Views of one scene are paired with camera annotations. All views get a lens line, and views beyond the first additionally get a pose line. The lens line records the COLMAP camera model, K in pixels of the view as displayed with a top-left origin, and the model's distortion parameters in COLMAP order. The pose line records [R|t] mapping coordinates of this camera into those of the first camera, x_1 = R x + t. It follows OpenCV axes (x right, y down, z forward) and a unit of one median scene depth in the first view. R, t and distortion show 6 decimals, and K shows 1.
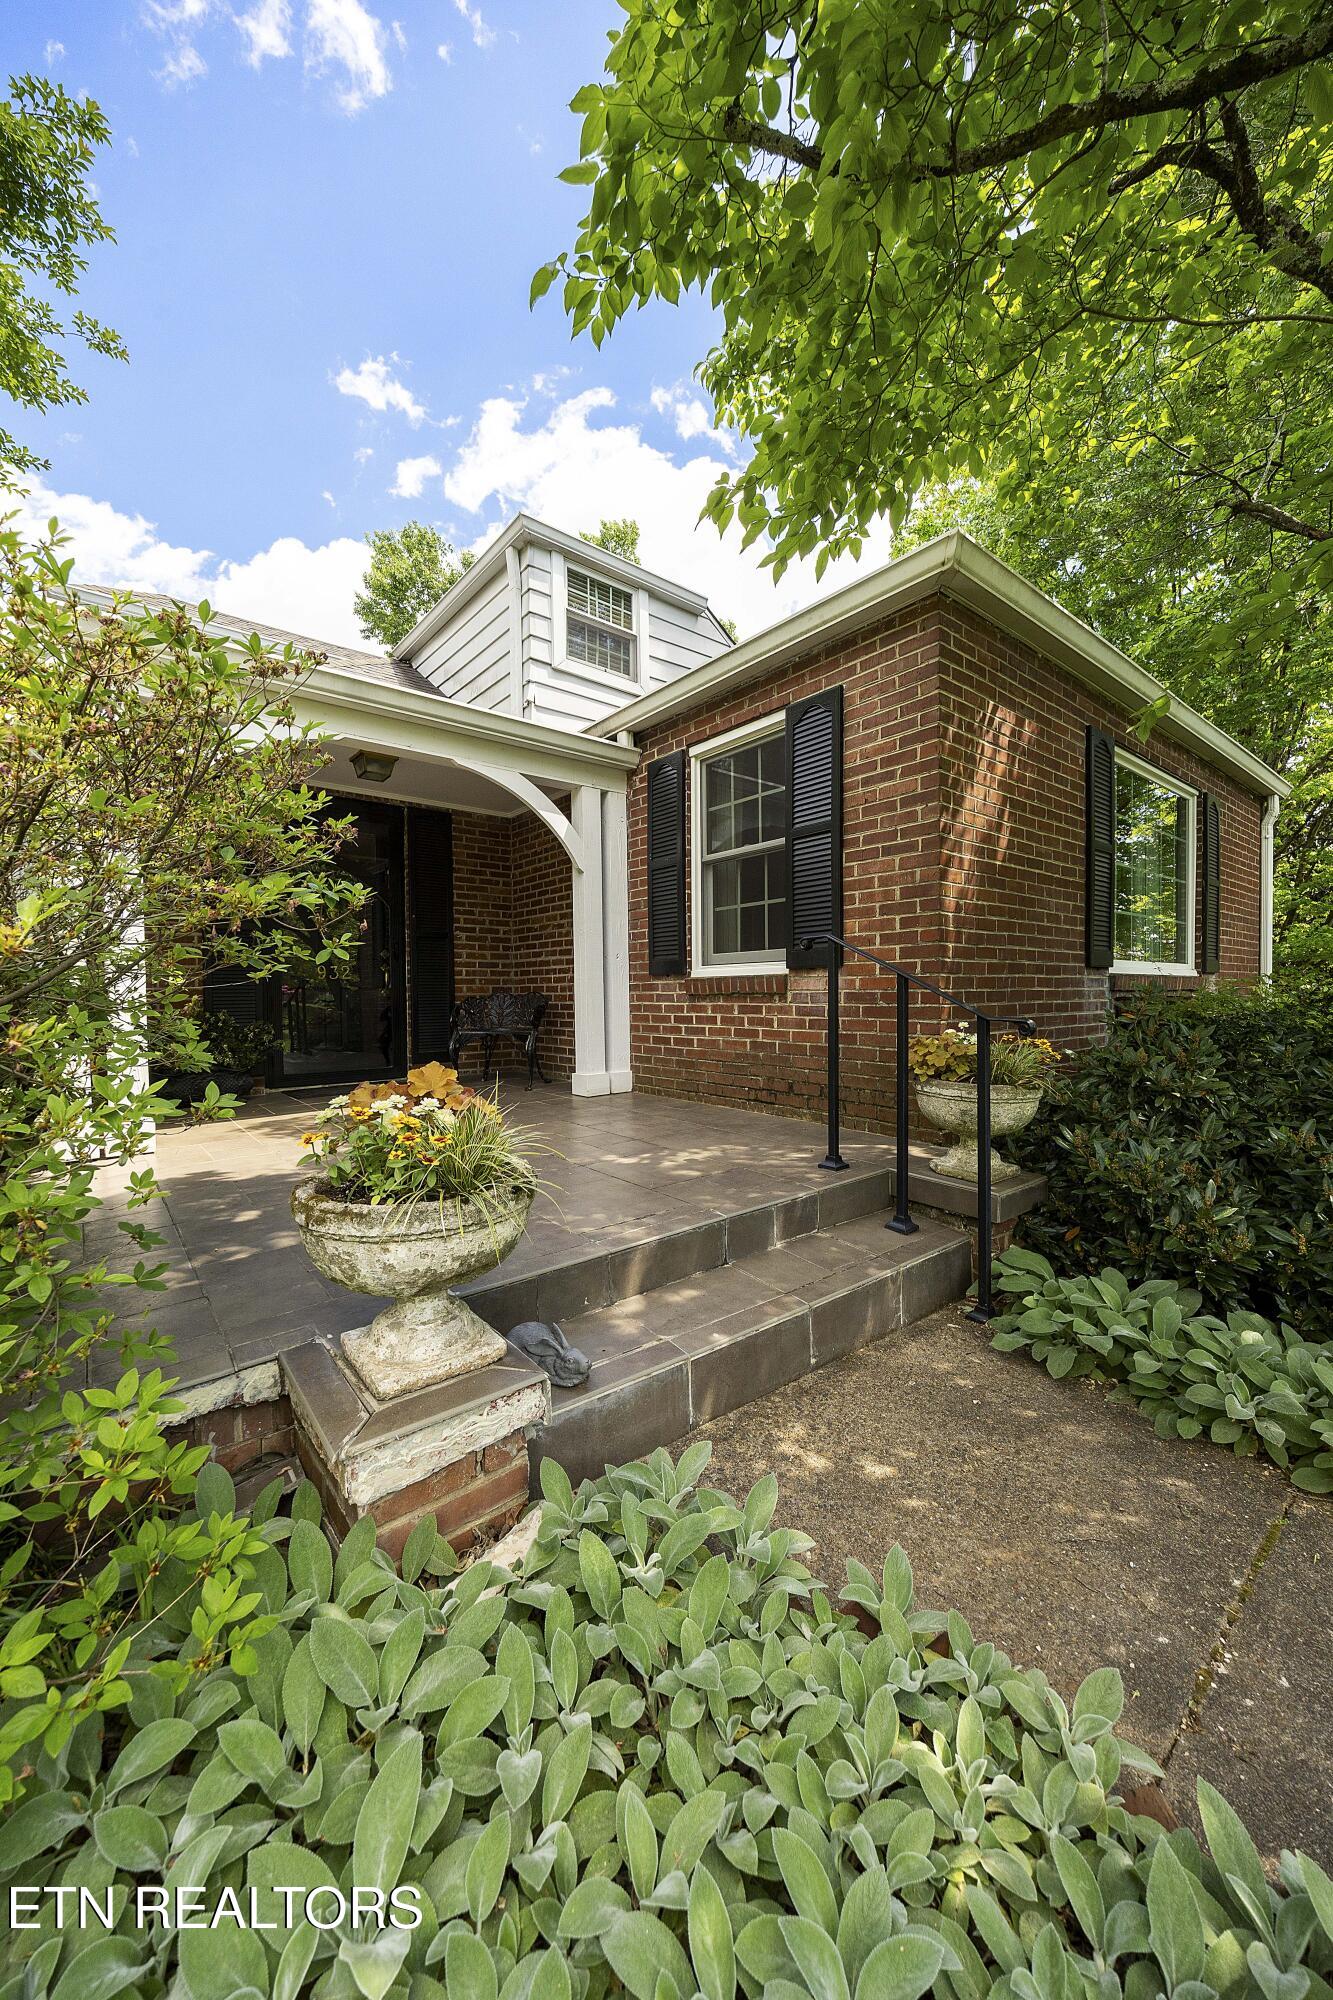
lens RADIAL K [[733.0, 0, 660.7], [0, 733.0, 1013.6], [0, 0, 1]] dist [0.000055, -0.000055]
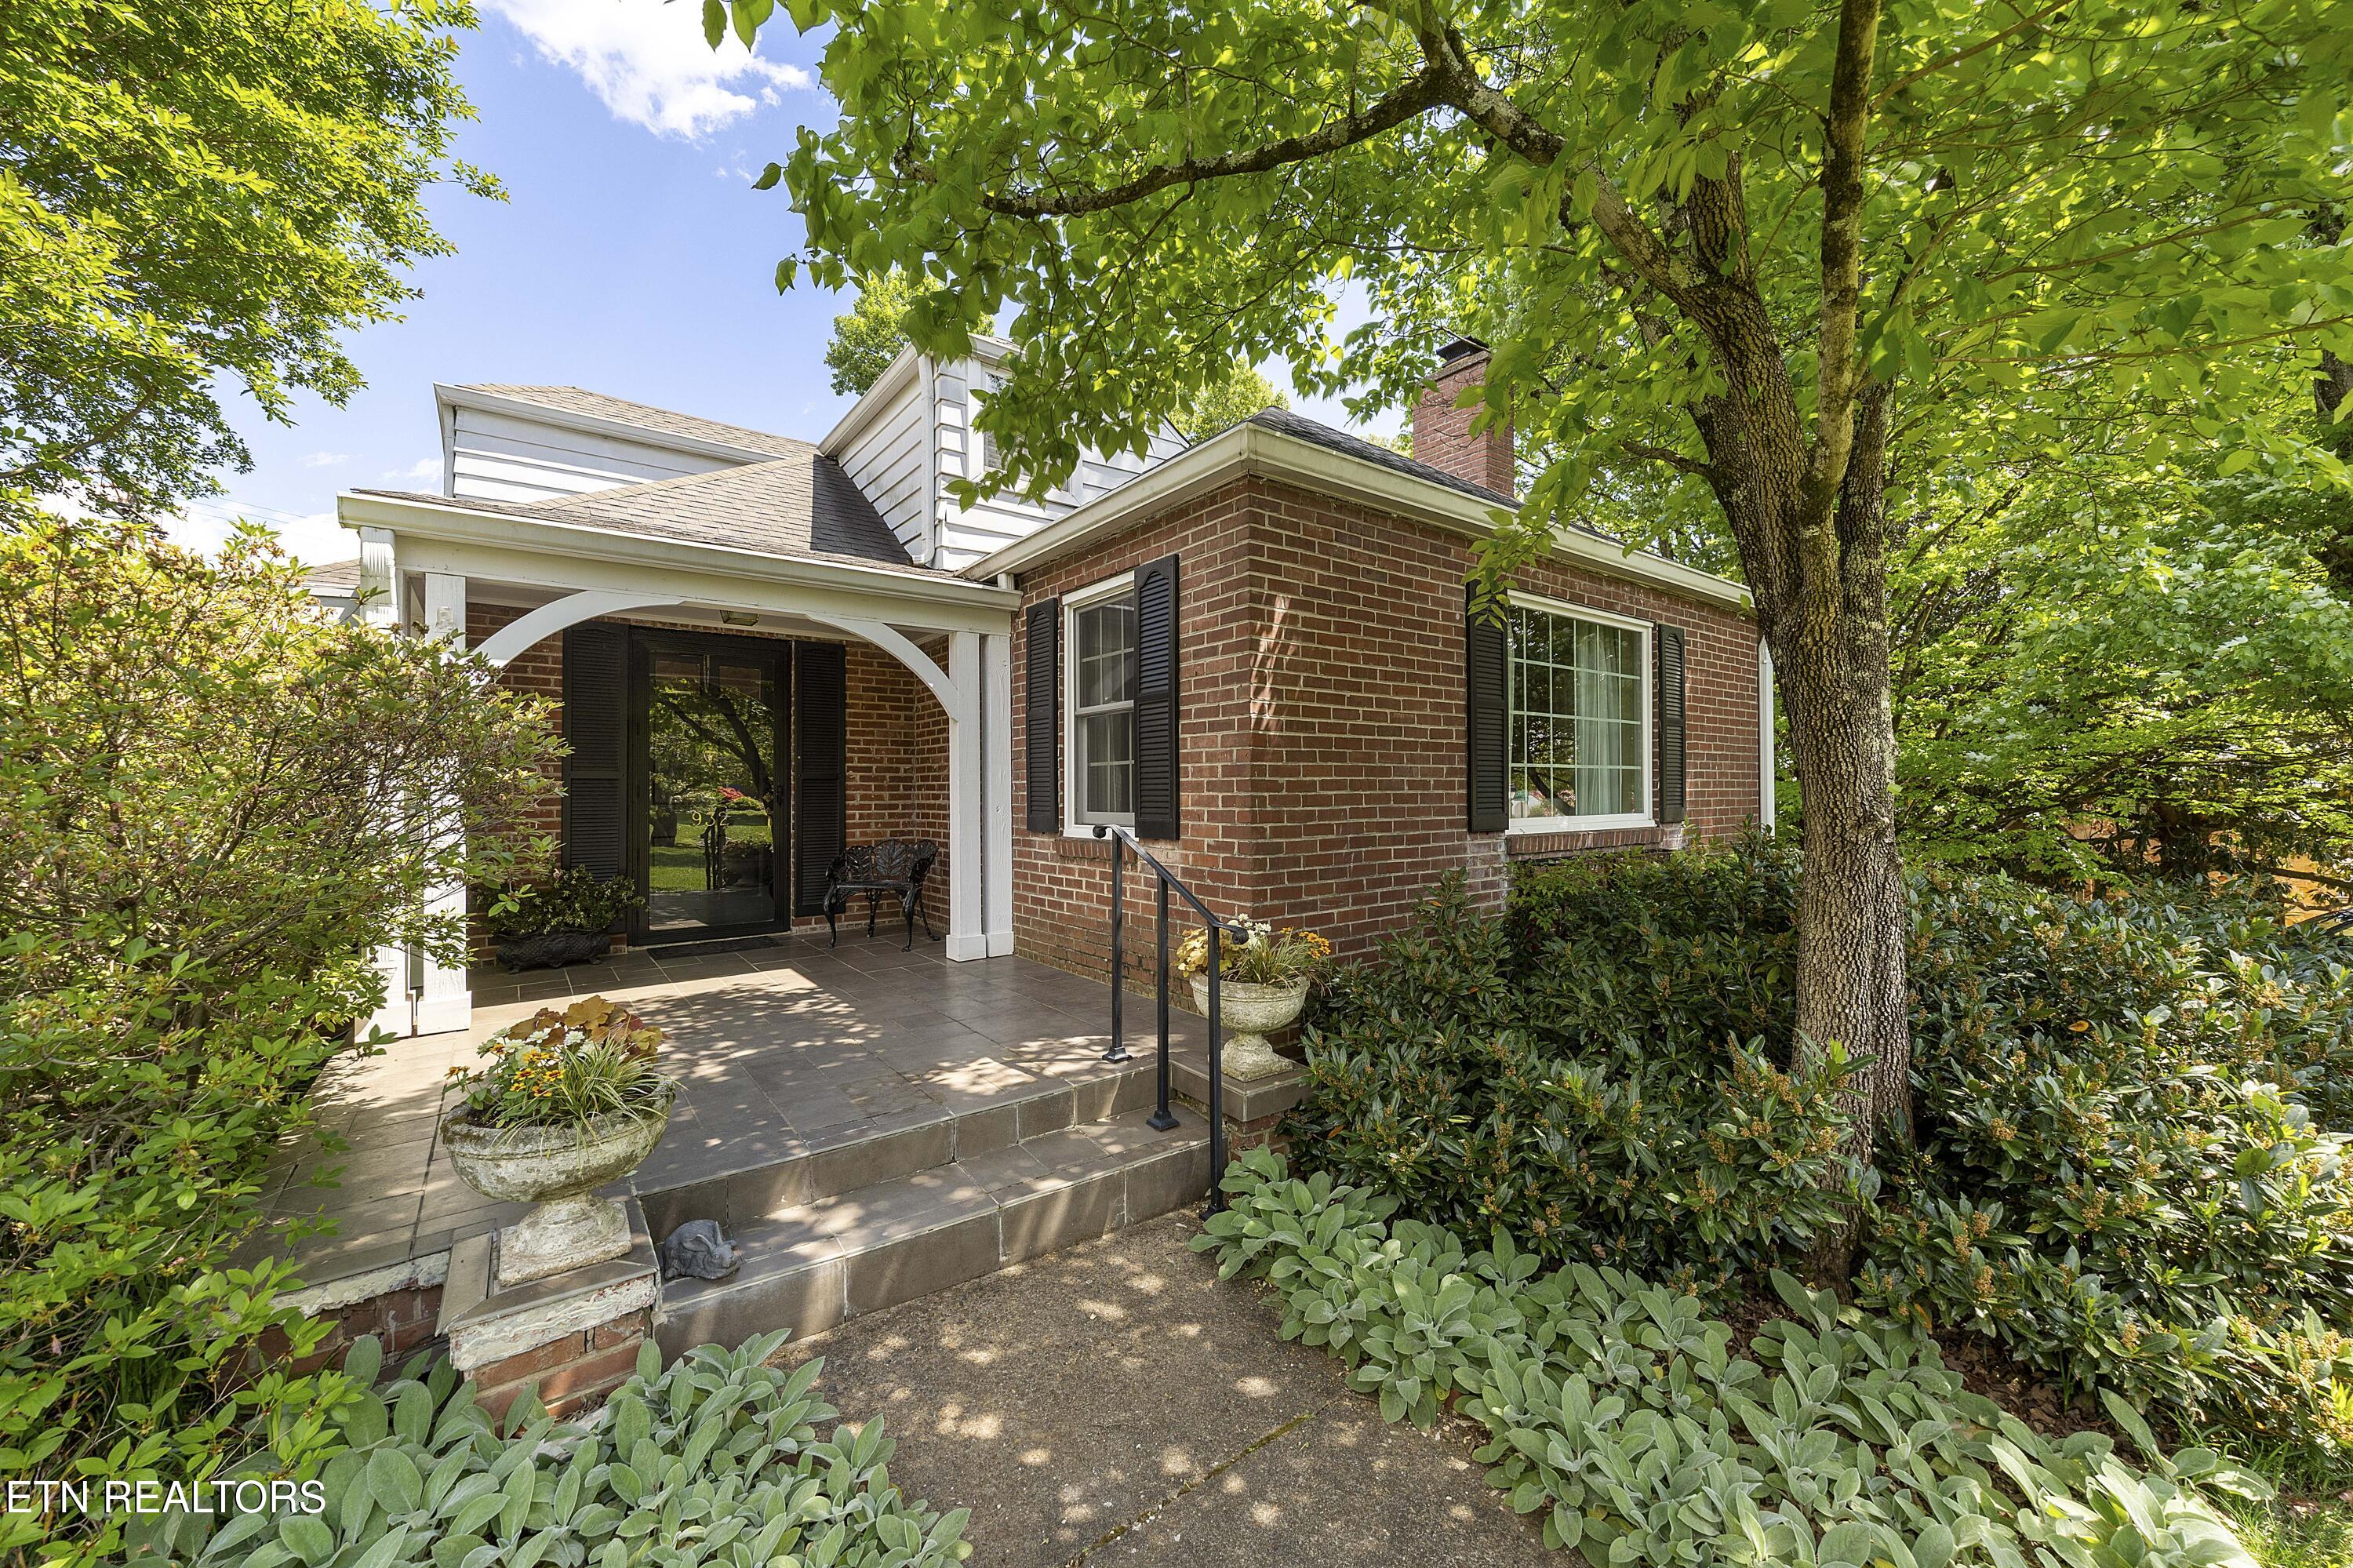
lens RADIAL K [[884.6, 0, 1176.5], [0, 884.6, 784.0], [0, 0, 1]] dist [0.011384, -0.010360]
pose [[0.999619, 0.002900, -0.027457, 0.254998], [-0.003966, 0.999237, -0.038850, -0.085516], [0.027323, 0.038944, 0.998868, -0.158802]]
